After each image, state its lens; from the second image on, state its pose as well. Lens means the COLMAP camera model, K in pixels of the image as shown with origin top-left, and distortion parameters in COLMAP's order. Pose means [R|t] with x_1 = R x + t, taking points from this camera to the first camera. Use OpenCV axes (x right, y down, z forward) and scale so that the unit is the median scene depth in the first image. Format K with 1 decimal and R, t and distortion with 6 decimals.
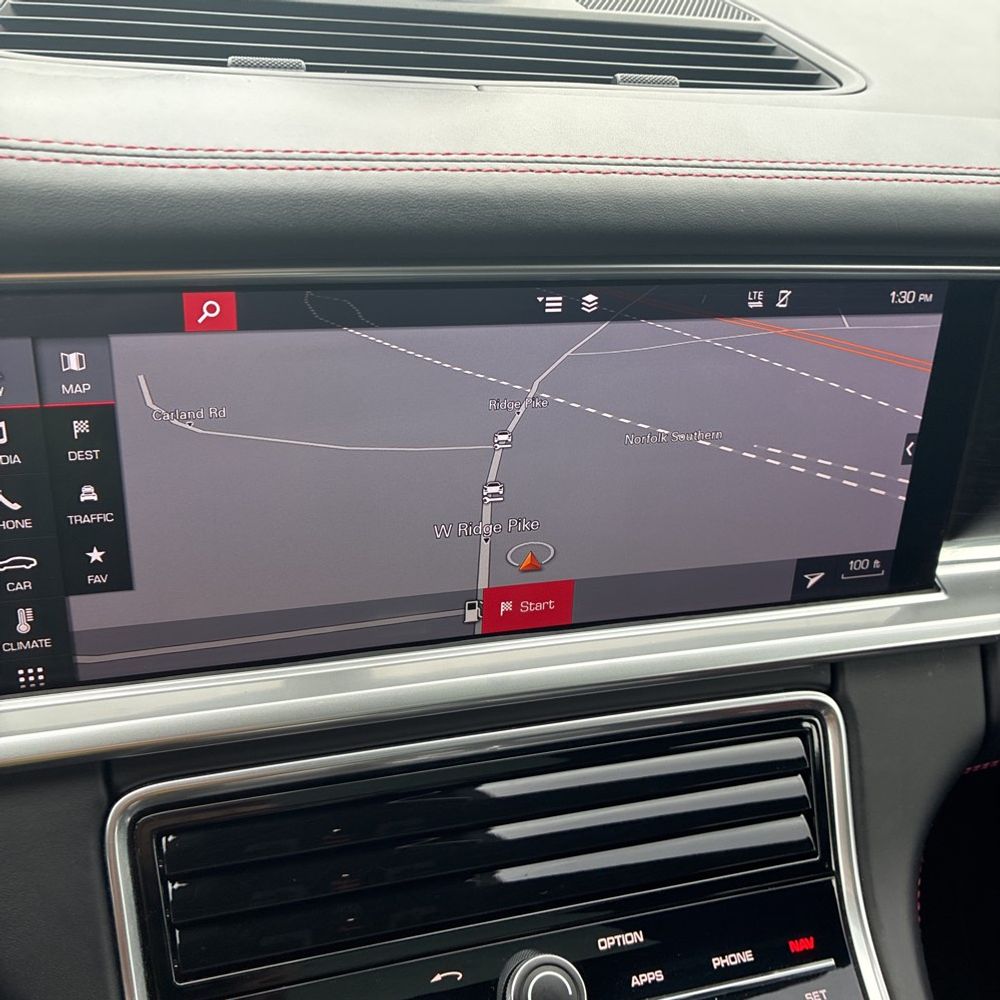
lens RADIAL K [[1011.4, 0, 480.9], [0, 1011.4, 500.5], [0, 0, 1]] dist [0.025159, 0.000000]
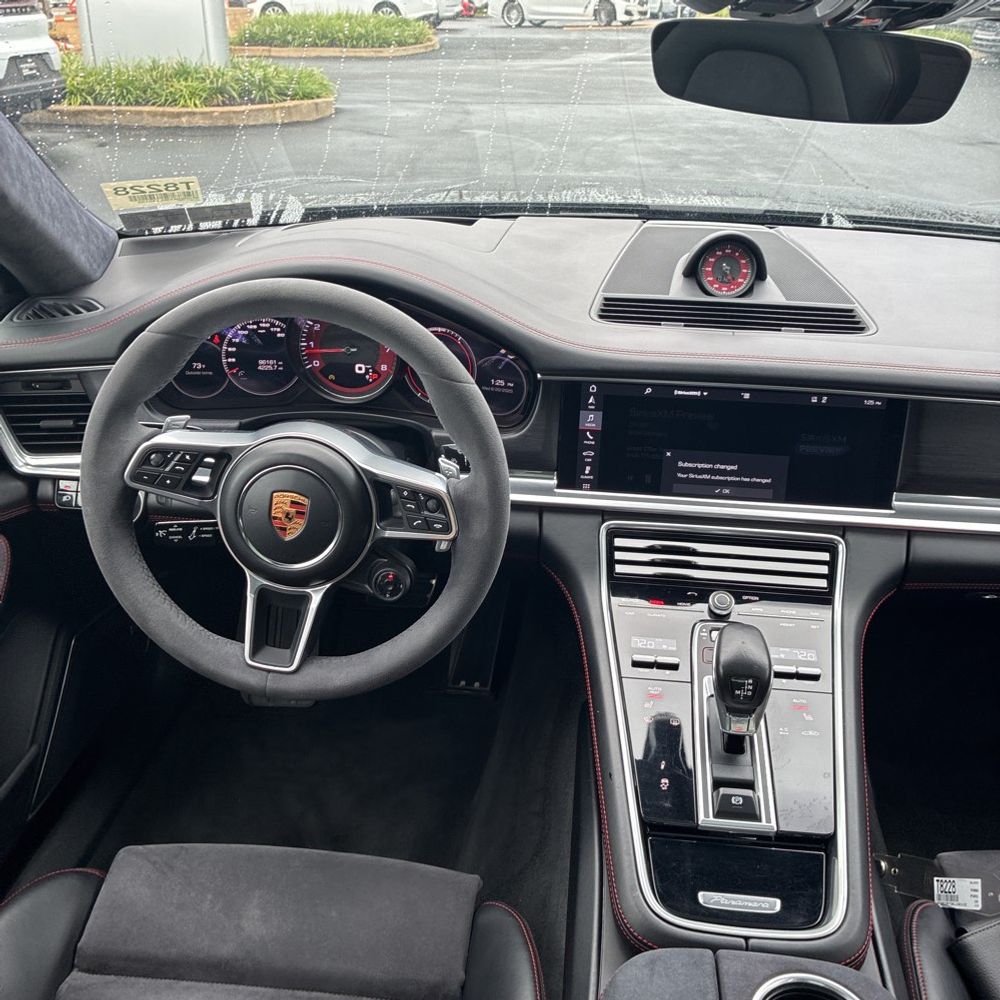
lens RADIAL K [[1011.4, 0, 501.3], [0, 1011.4, 491.0], [0, 0, 1]] dist [0.025159, 0.000000]
pose [[0.931979, 0.102931, -0.347593, 0.499318], [-0.143395, 0.985314, -0.092699, 0.534865], [0.332947, 0.136237, 0.933052, -2.319614]]
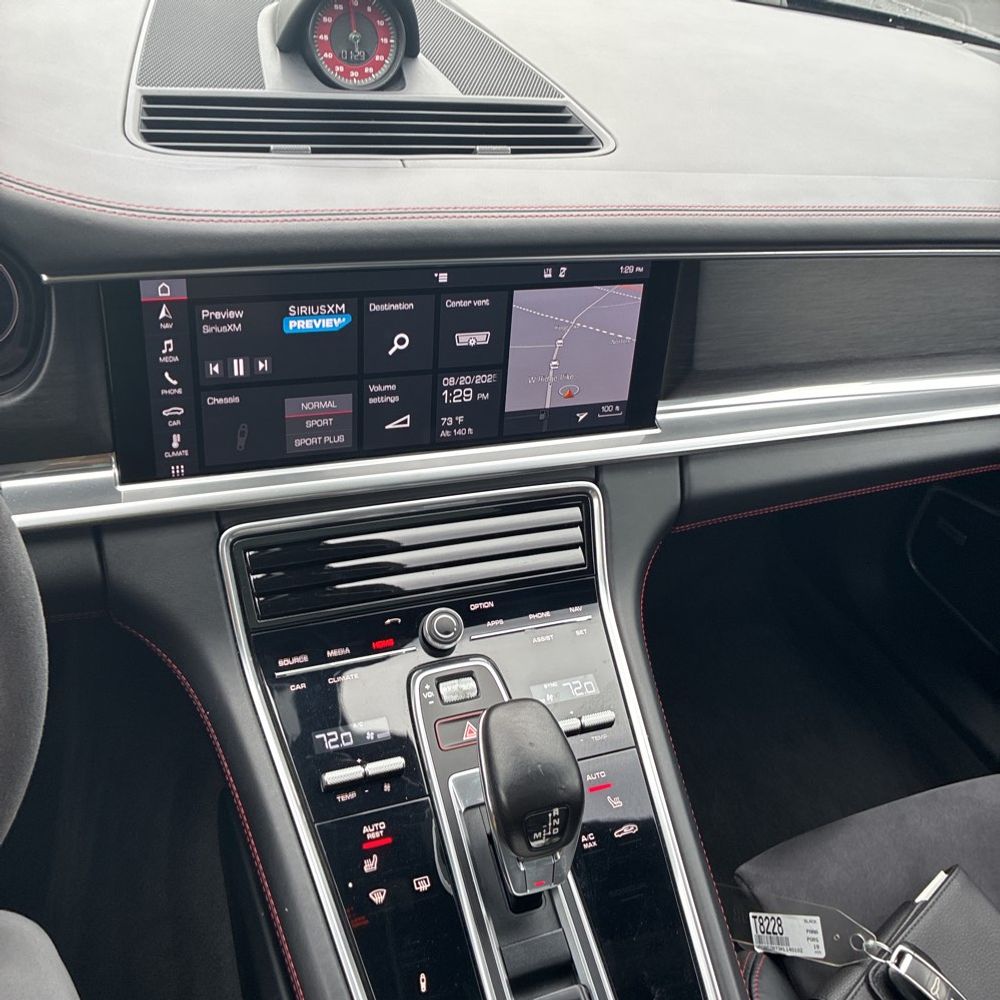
lens RADIAL K [[1011.4, 0, 487.0], [0, 1011.4, 475.0], [0, 0, 1]] dist [0.025159, 0.000000]
pose [[0.995200, -0.016511, 0.096457, -0.036894], [0.008796, 0.996767, 0.079865, 0.030013], [-0.097464, -0.078633, 0.992128, -0.937313]]
